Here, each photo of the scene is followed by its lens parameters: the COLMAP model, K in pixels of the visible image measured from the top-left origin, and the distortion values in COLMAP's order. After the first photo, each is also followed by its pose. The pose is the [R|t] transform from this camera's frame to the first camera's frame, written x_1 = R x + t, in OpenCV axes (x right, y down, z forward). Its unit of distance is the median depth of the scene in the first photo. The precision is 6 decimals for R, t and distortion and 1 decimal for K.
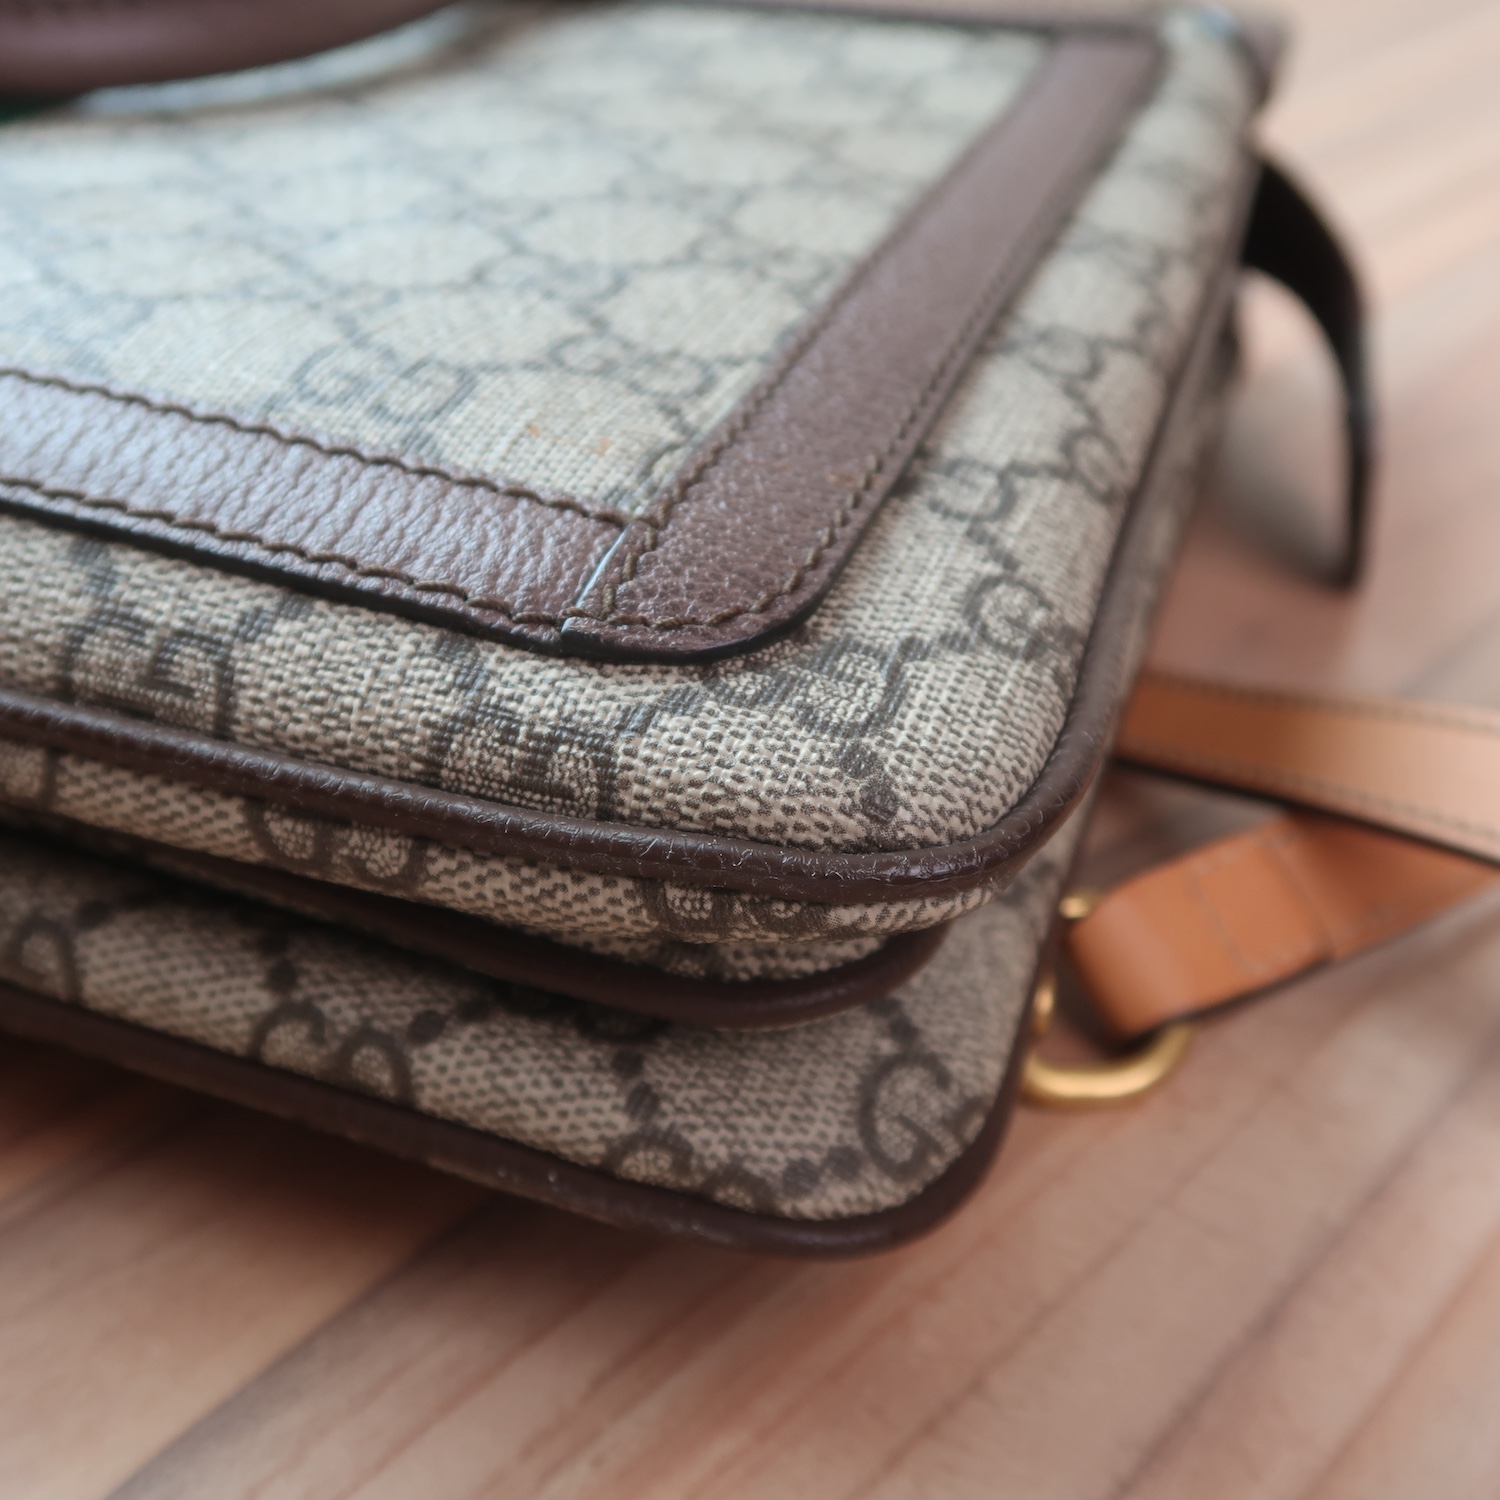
lens RADIAL K [[2308.6, 0, 764.2], [0, 2308.6, 746.8], [0, 0, 1]] dist [-0.009447, -0.027485]
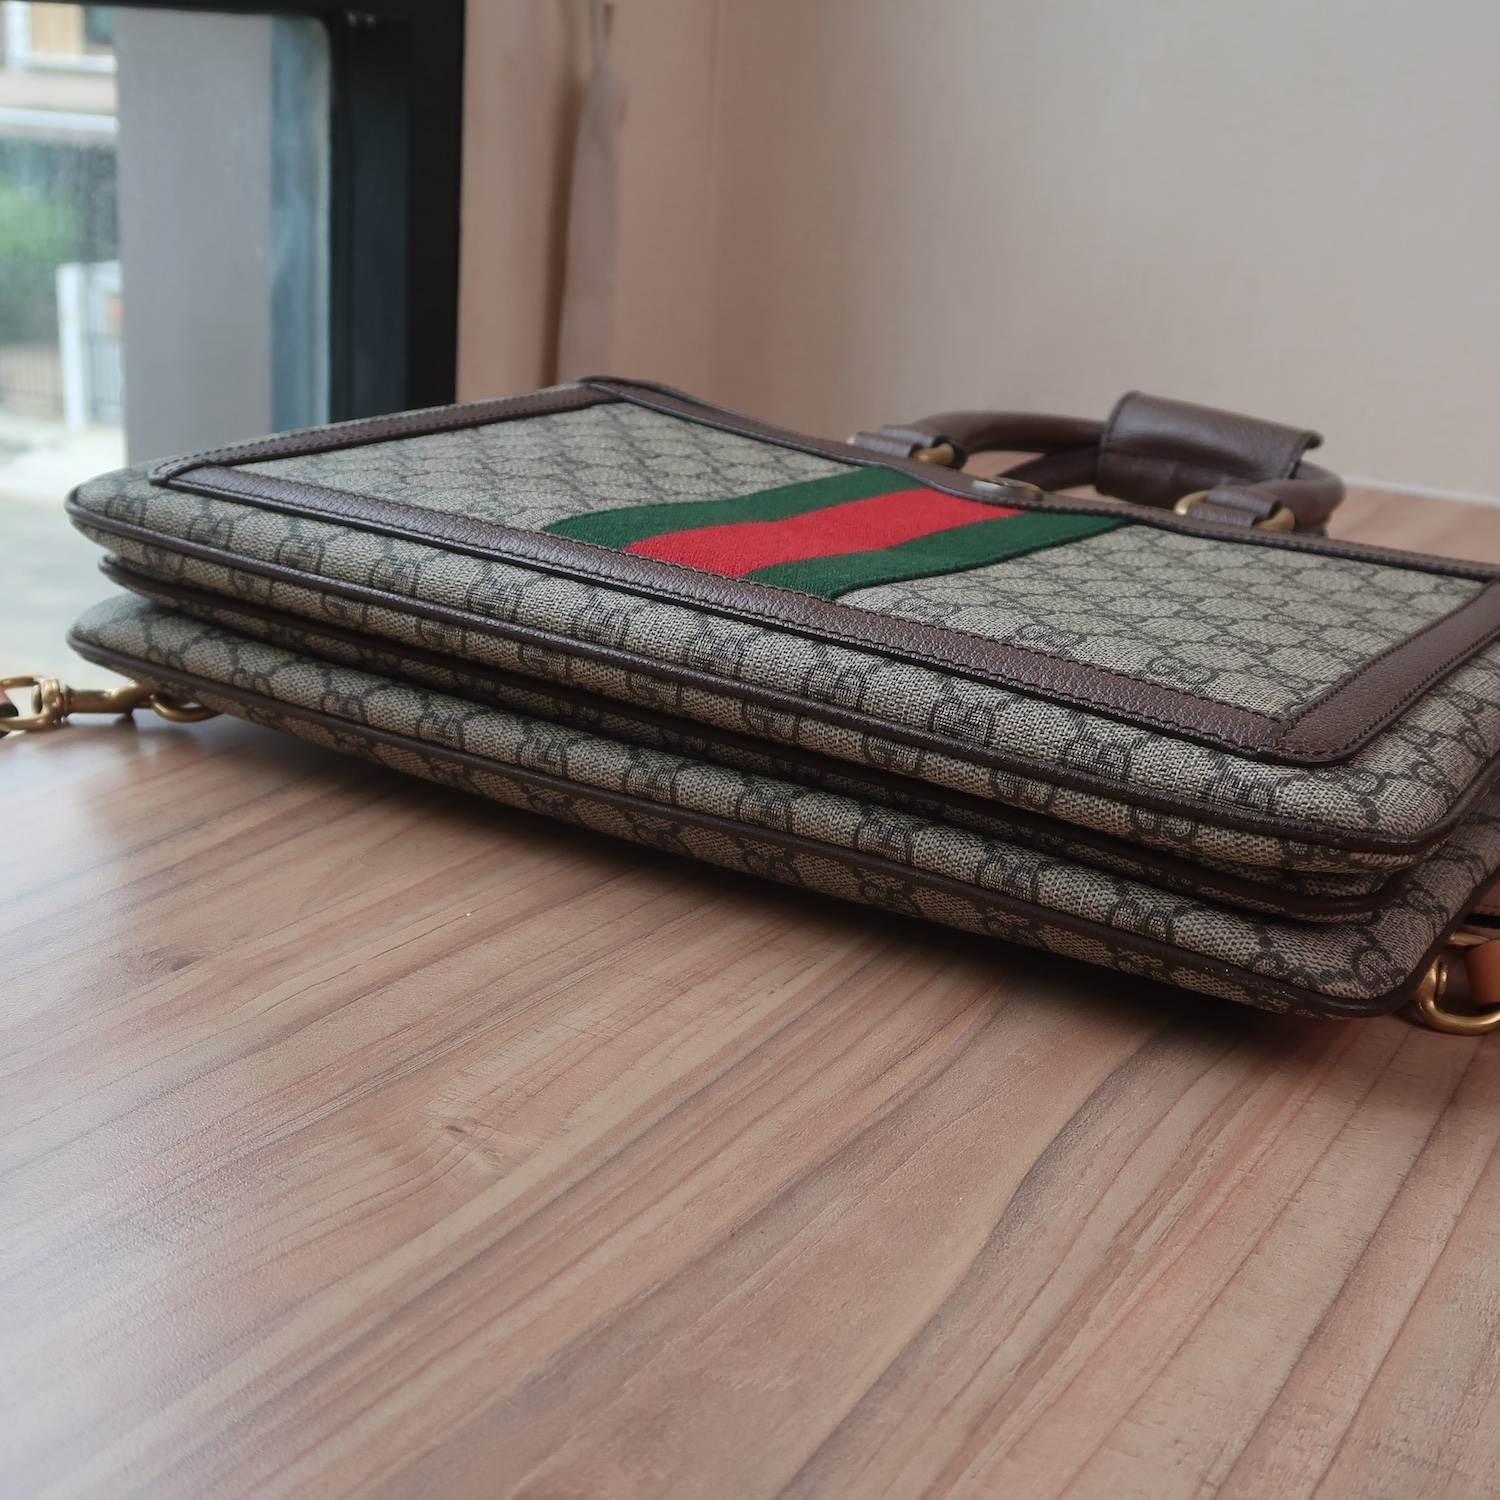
lens RADIAL K [[2308.6, 0, 764.2], [0, 2308.6, 746.8], [0, 0, 1]] dist [-0.009447, -0.027485]
pose [[0.973795, 0.091872, -0.208047, -0.083438], [-0.136947, 0.967212, -0.213885, 0.573416], [0.181575, 0.236772, 0.954447, -1.611501]]
